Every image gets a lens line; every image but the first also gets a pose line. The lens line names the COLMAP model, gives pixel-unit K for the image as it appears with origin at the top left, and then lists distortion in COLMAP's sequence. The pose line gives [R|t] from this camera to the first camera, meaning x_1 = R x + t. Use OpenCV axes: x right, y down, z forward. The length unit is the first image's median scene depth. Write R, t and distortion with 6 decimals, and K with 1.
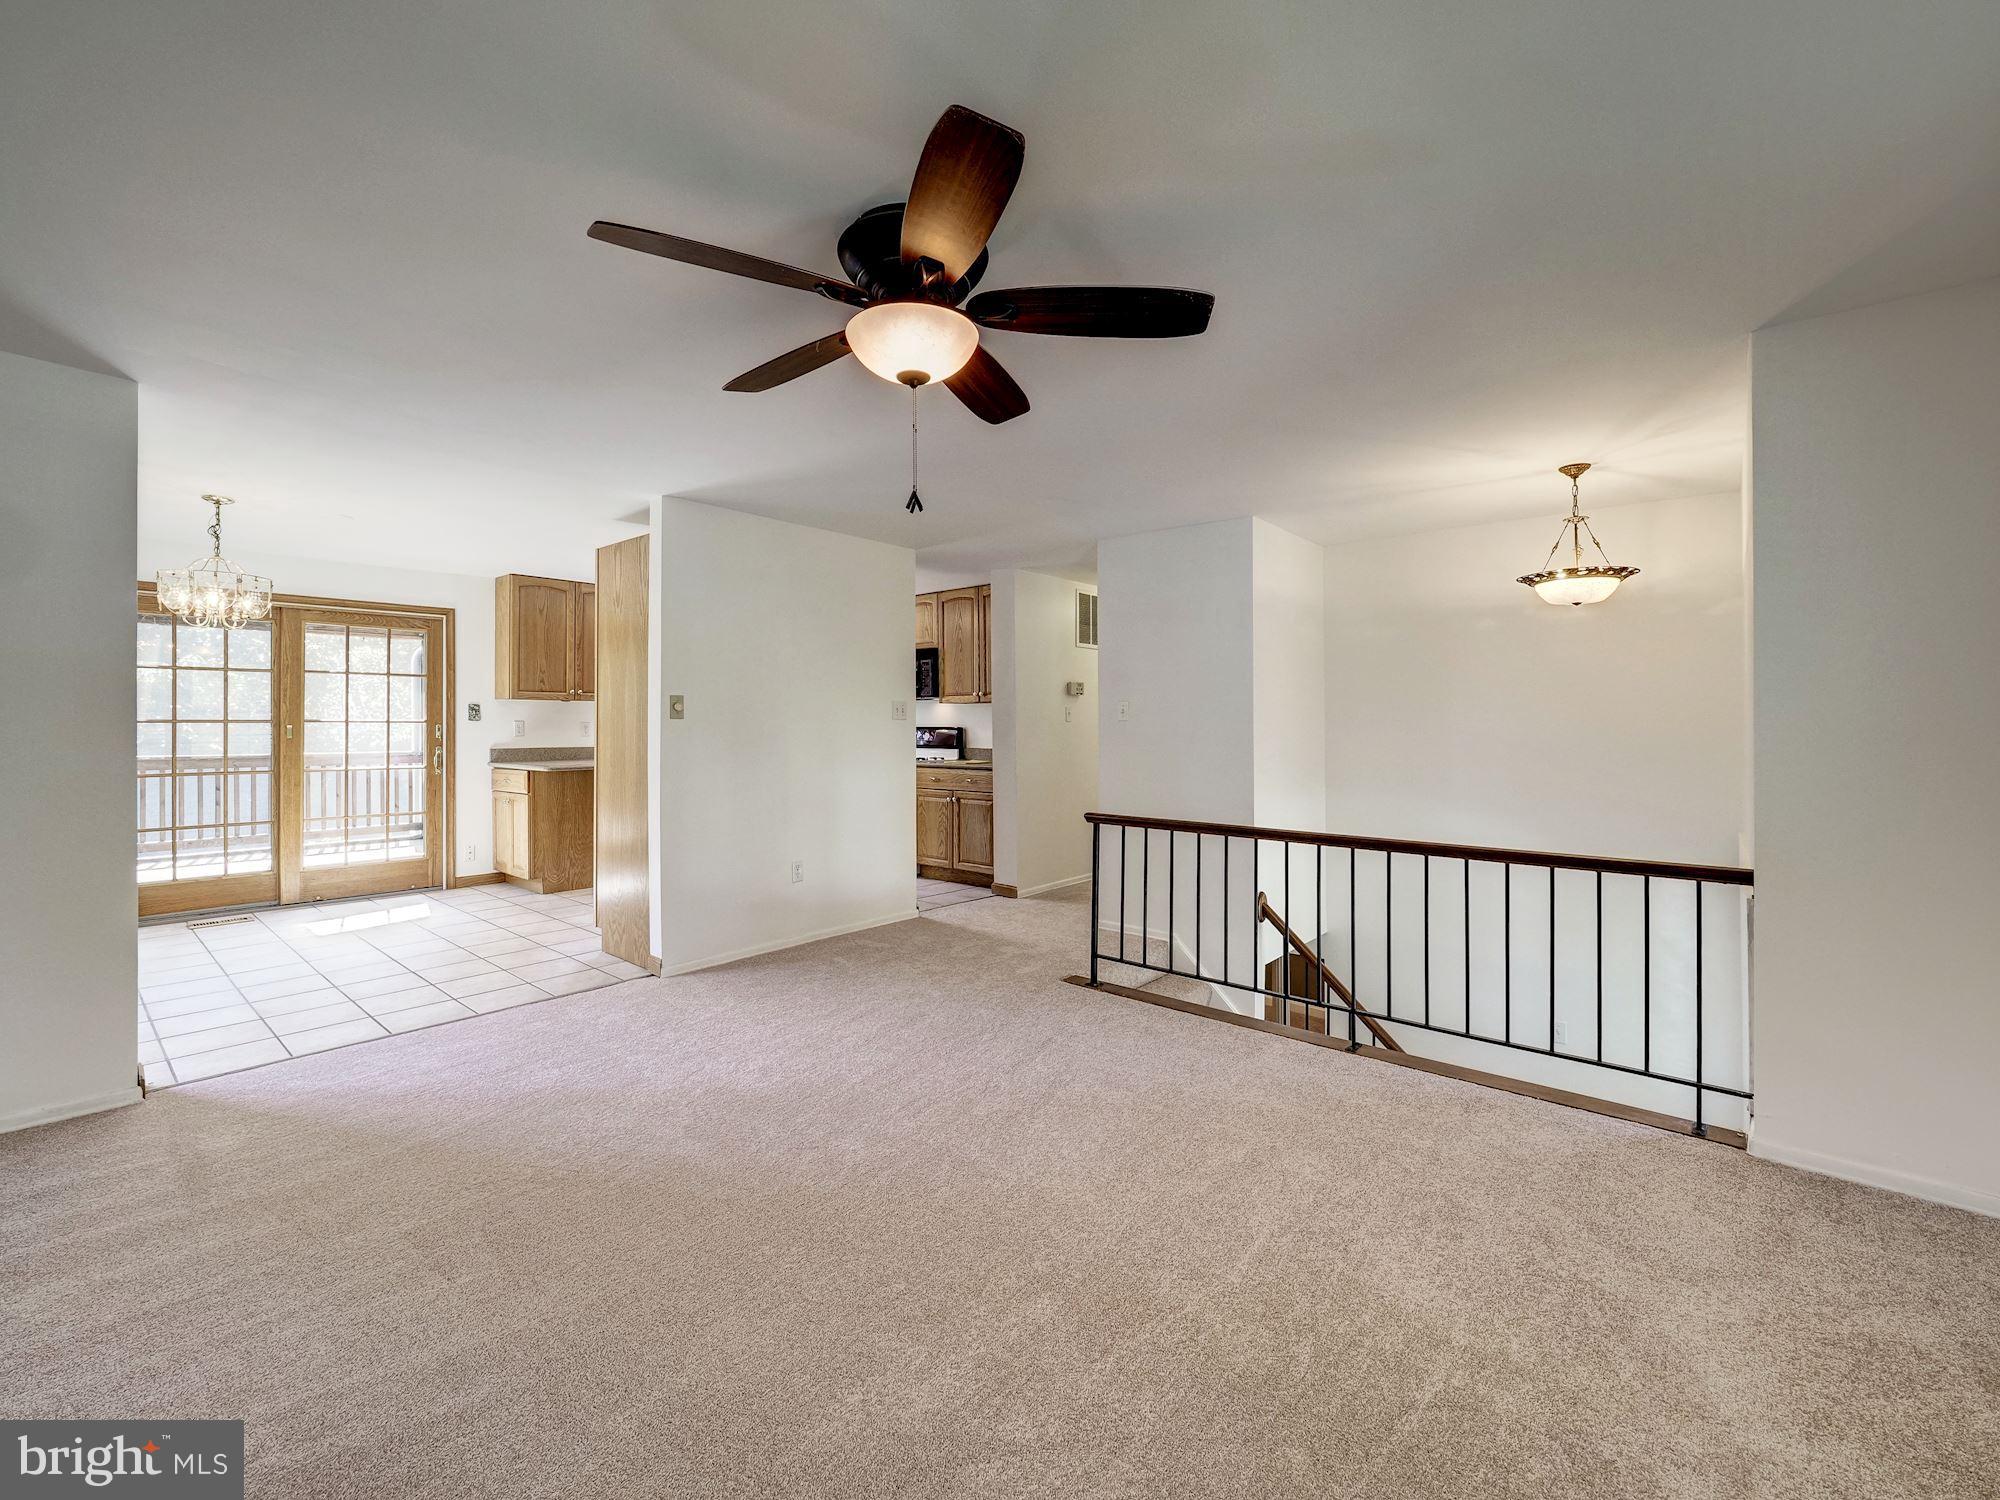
lens RADIAL K [[870.3, 0, 983.1], [0, 870.3, 724.5], [0, 0, 1]] dist [0.001226, -0.001238]
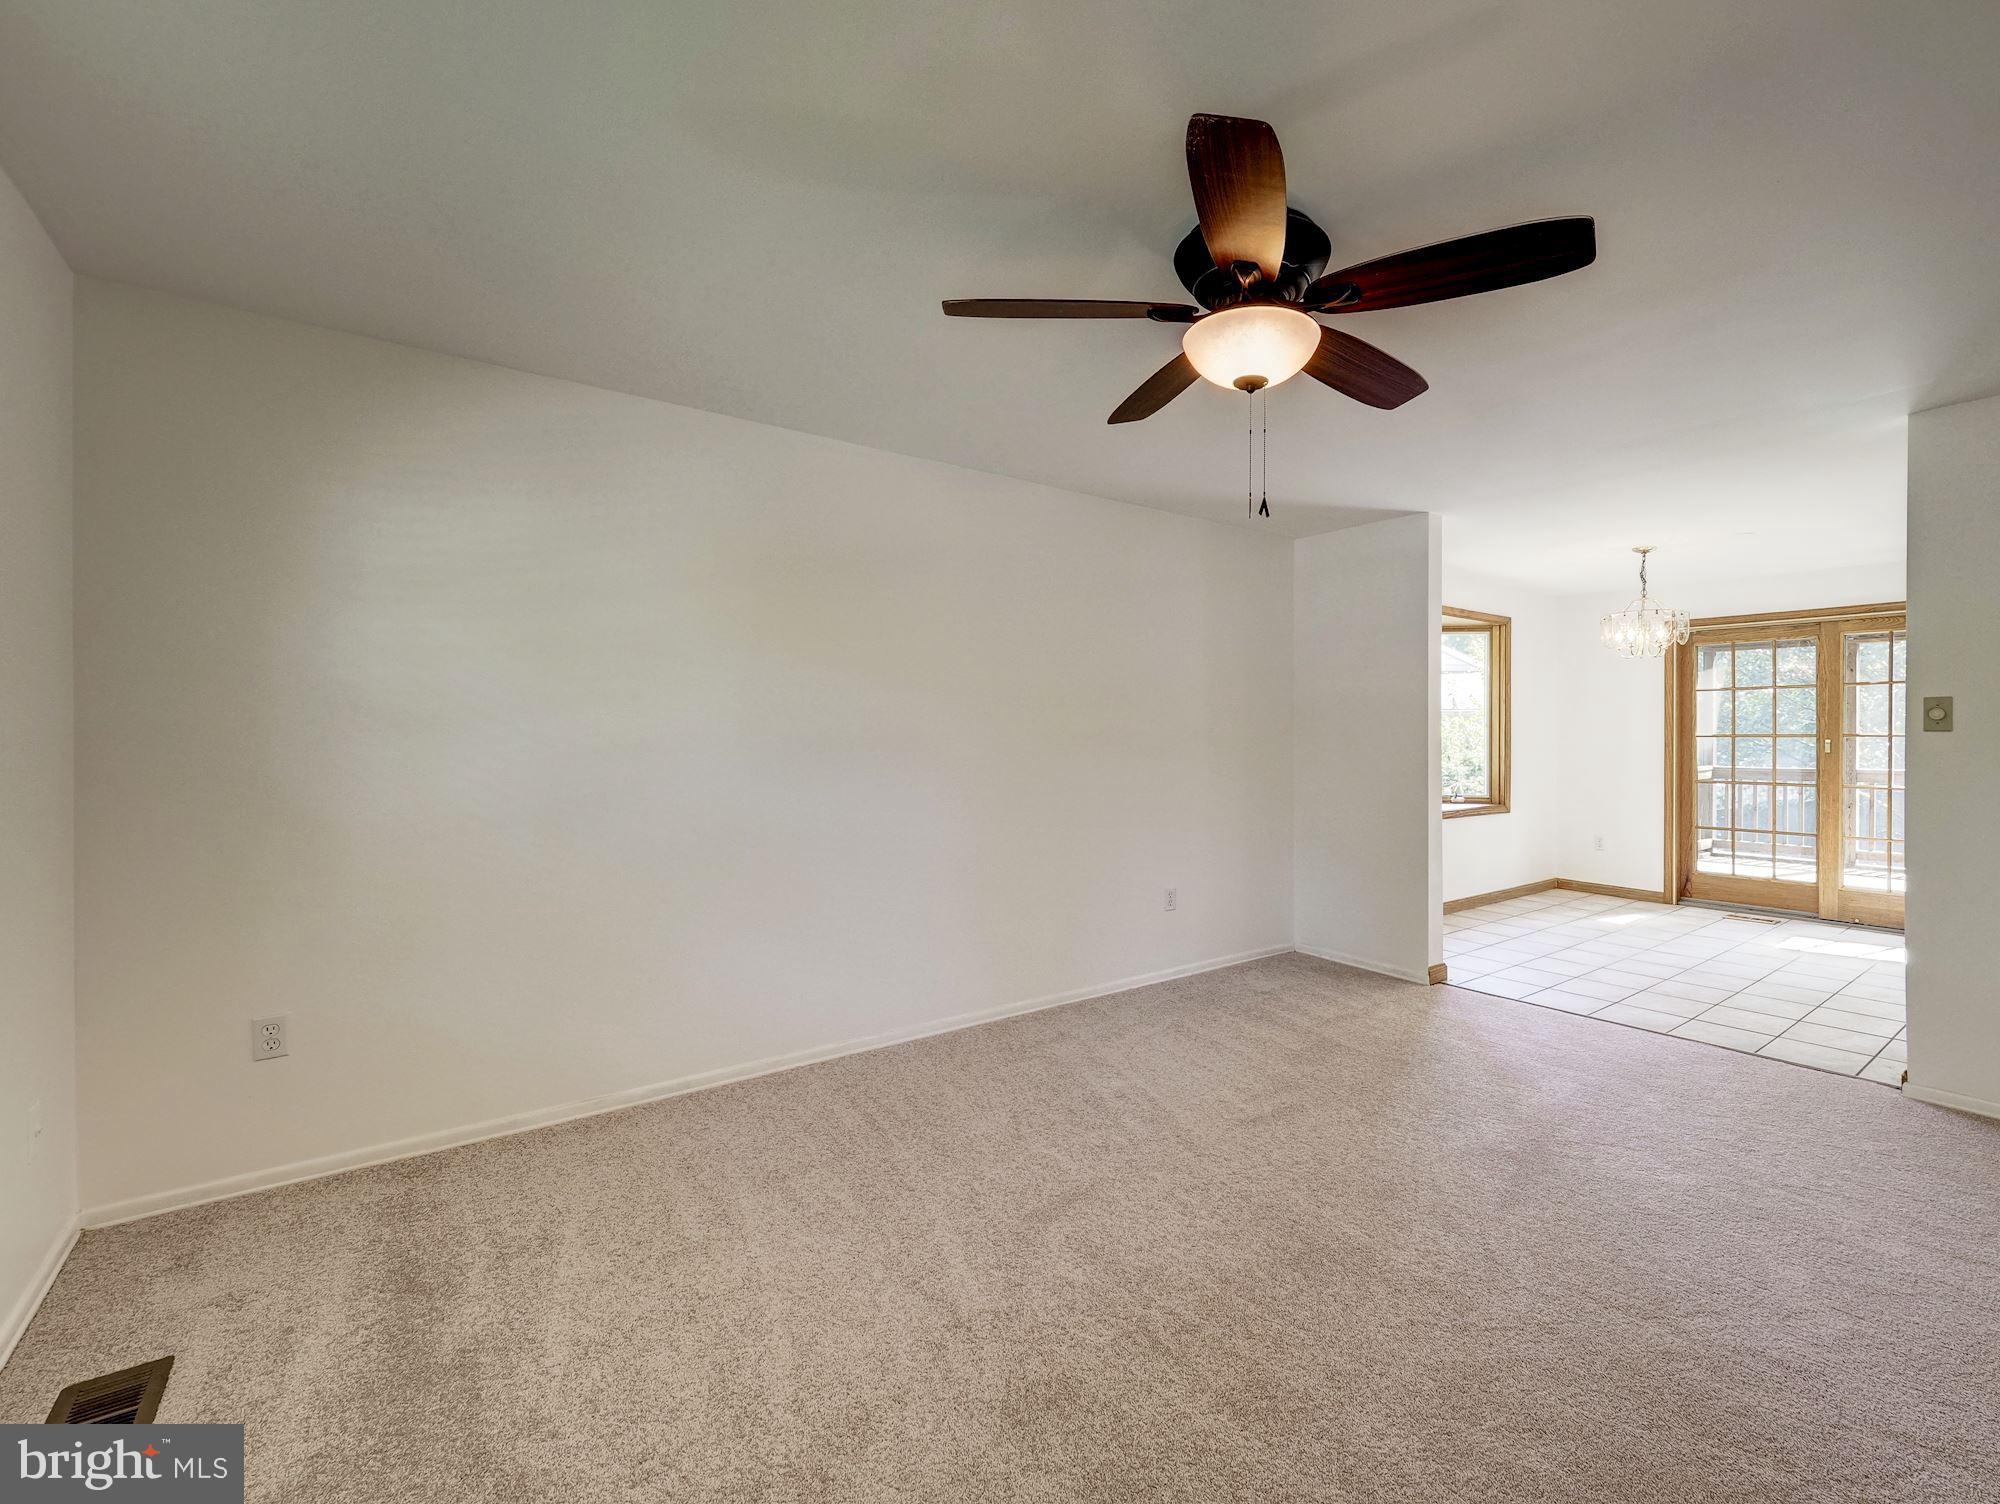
lens RADIAL K [[900.5, 0, 1096.0], [0, 900.5, 737.6], [0, 0, 1]] dist [-0.022311, -0.000195]
pose [[-0.181647, 0.001202, -0.983363, 0.369331], [-0.003701, 0.999991, 0.001906, -0.000127], [0.983357, 0.003986, -0.181641, 0.388308]]
